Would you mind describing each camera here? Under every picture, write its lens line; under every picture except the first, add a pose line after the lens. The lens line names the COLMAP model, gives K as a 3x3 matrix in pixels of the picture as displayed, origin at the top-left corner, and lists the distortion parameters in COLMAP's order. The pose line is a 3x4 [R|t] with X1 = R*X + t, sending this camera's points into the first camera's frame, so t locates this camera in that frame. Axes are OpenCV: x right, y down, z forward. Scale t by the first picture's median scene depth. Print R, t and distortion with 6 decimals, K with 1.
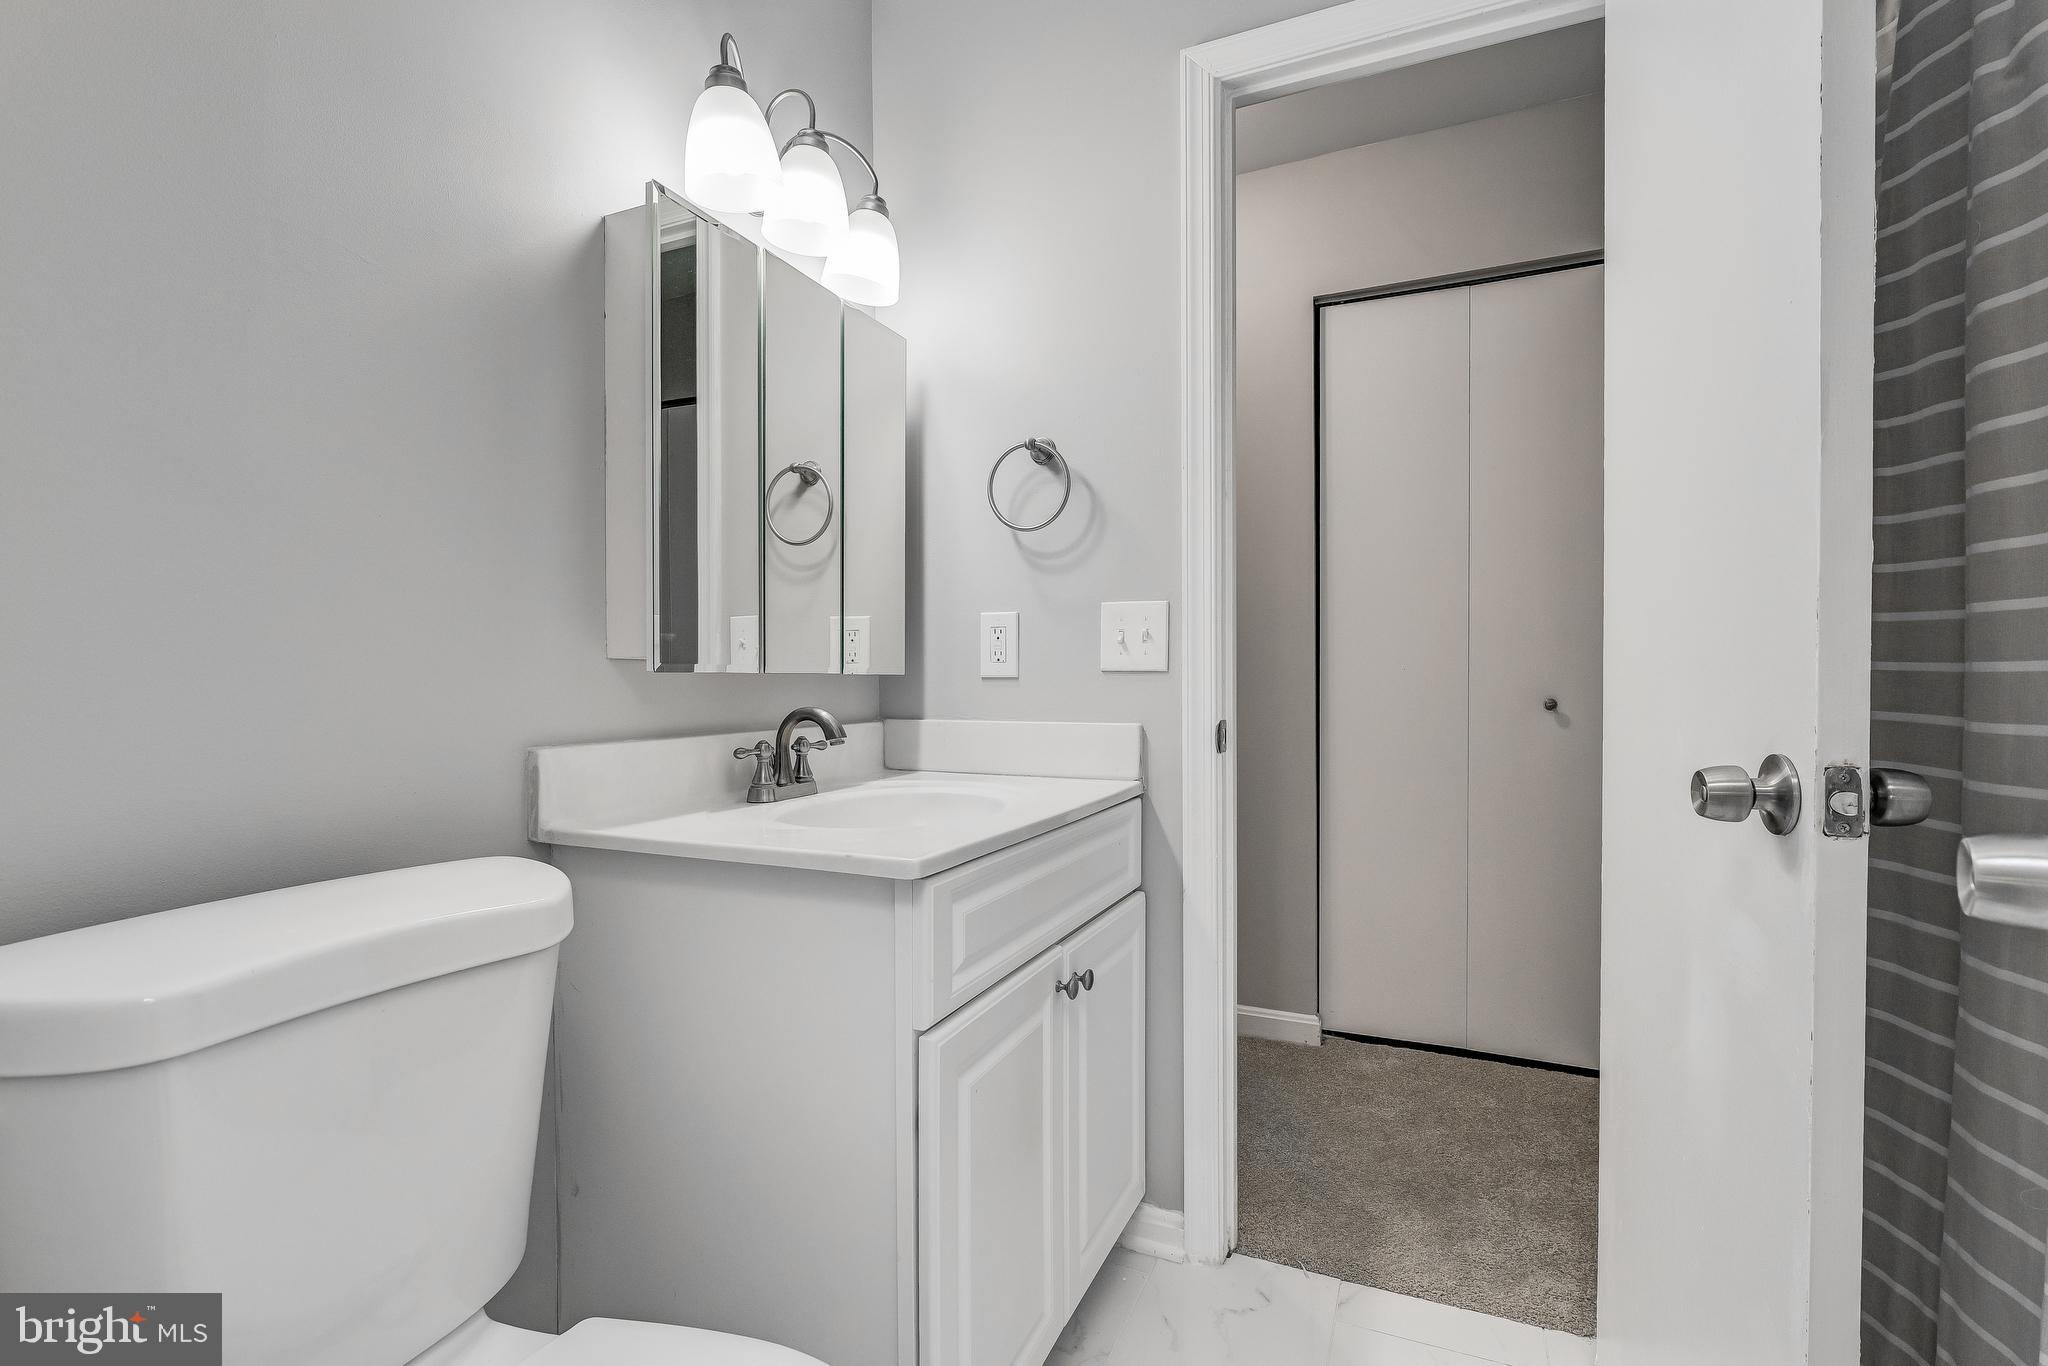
lens RADIAL K [[928.5, 0, 1029.6], [0, 928.5, 681.8], [0, 0, 1]] dist [-0.011806, 0.002711]
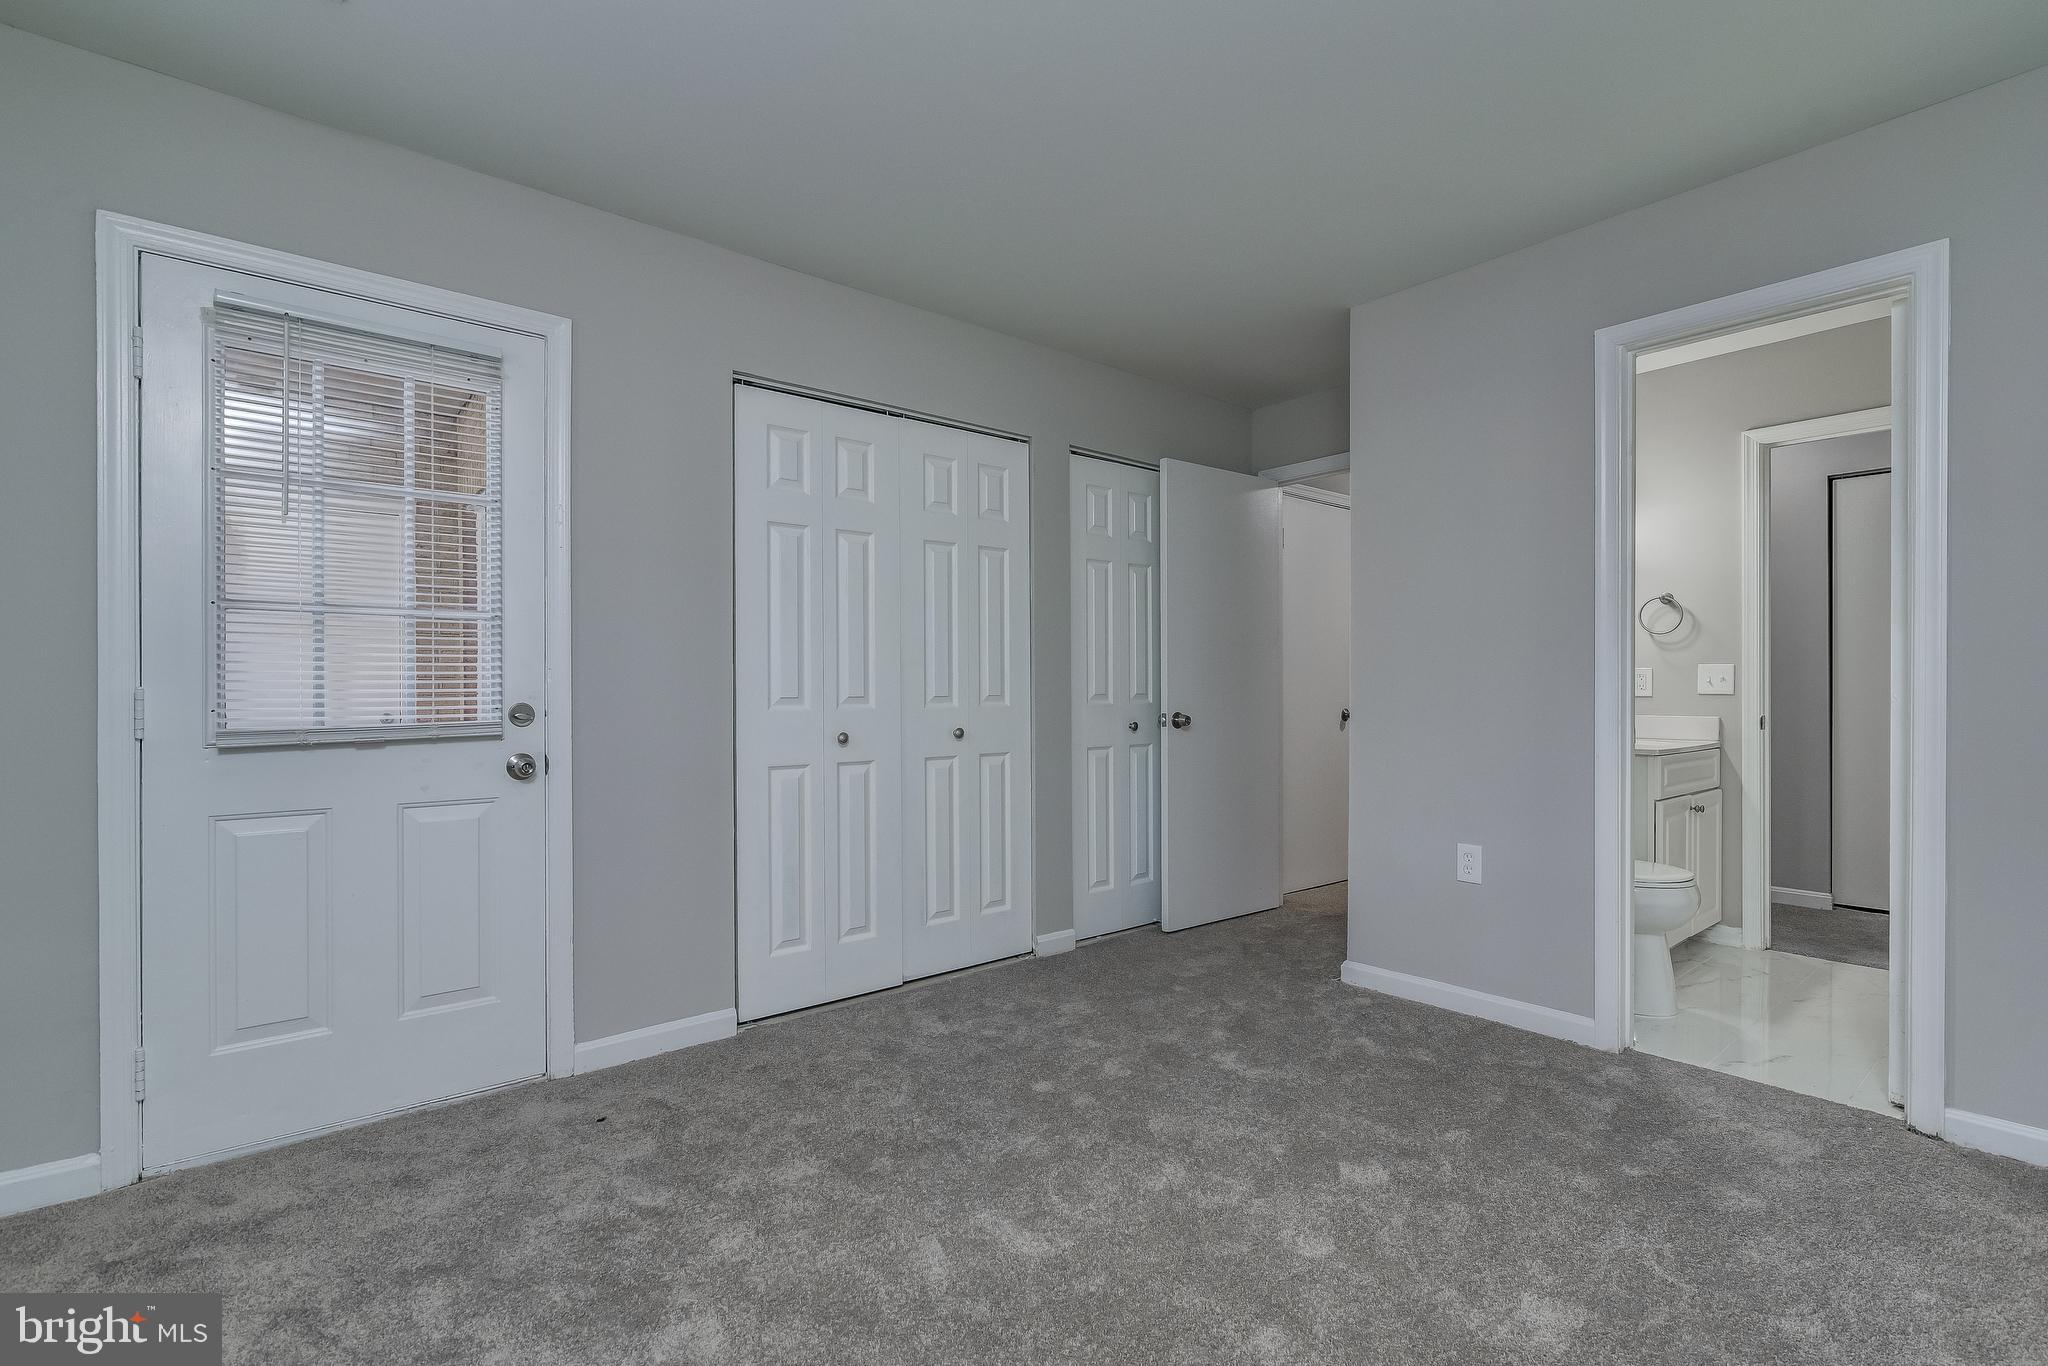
lens RADIAL K [[928.5, 0, 1019.8], [0, 928.5, 686.2], [0, 0, 1]] dist [-0.011806, 0.002711]
pose [[0.893200, 0.002658, -0.449652, -0.410135], [-0.005916, 0.999965, -0.005839, -0.007847], [0.449621, 0.007876, 0.893185, -1.872461]]
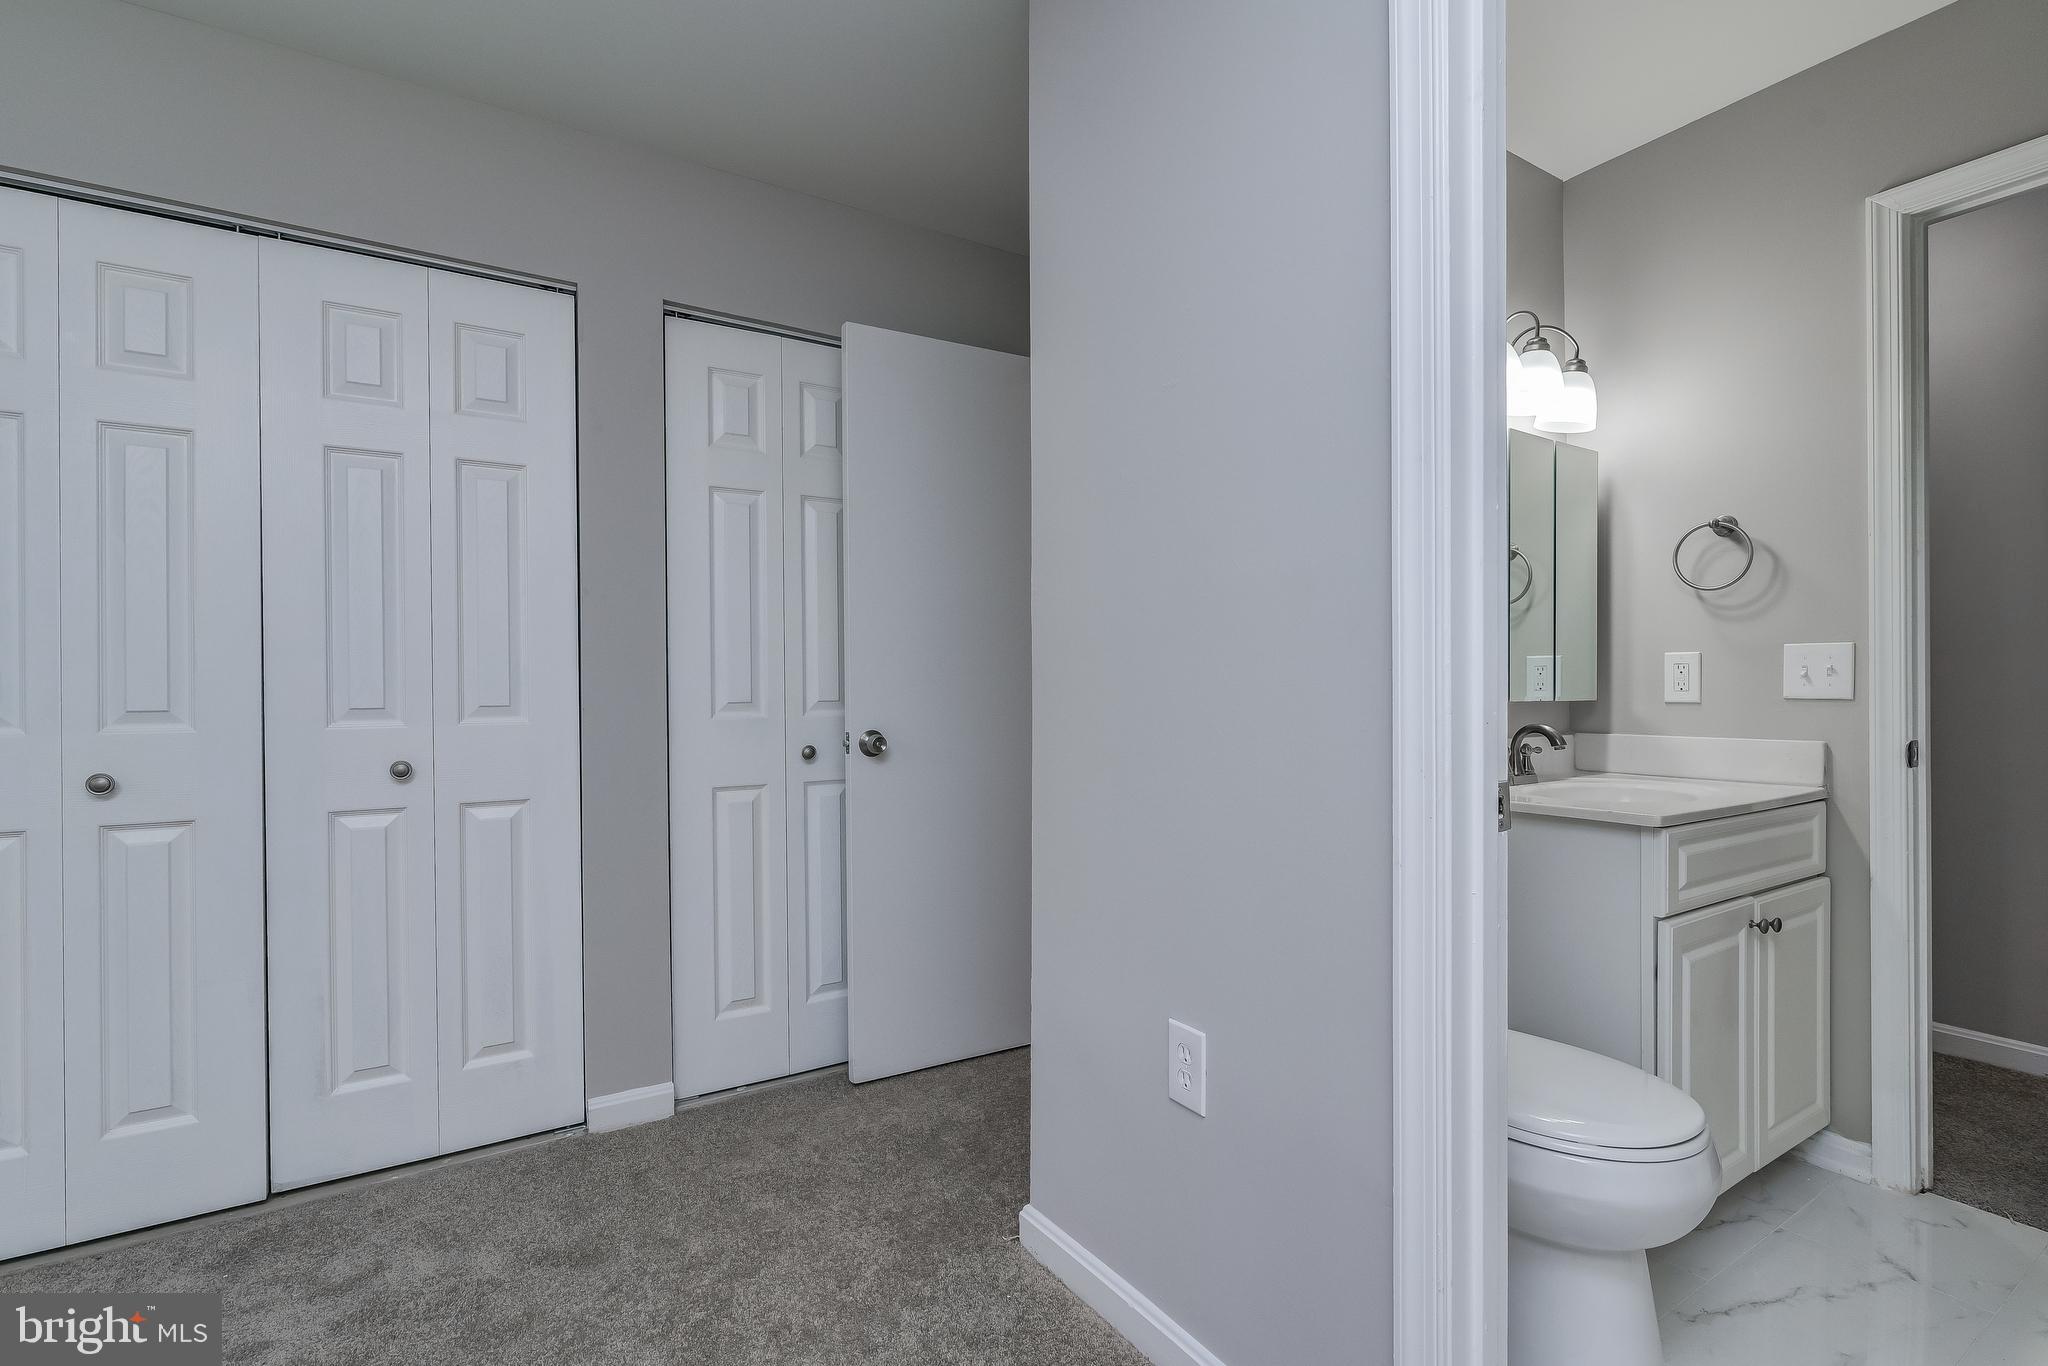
lens RADIAL K [[928.5, 0, 1019.5], [0, 928.5, 688.9], [0, 0, 1]] dist [-0.011806, 0.002711]
pose [[0.829224, -0.001188, -0.558915, -0.085450], [-0.000970, 0.999993, -0.003565, -0.019868], [0.558915, 0.003498, 0.829217, -0.627771]]
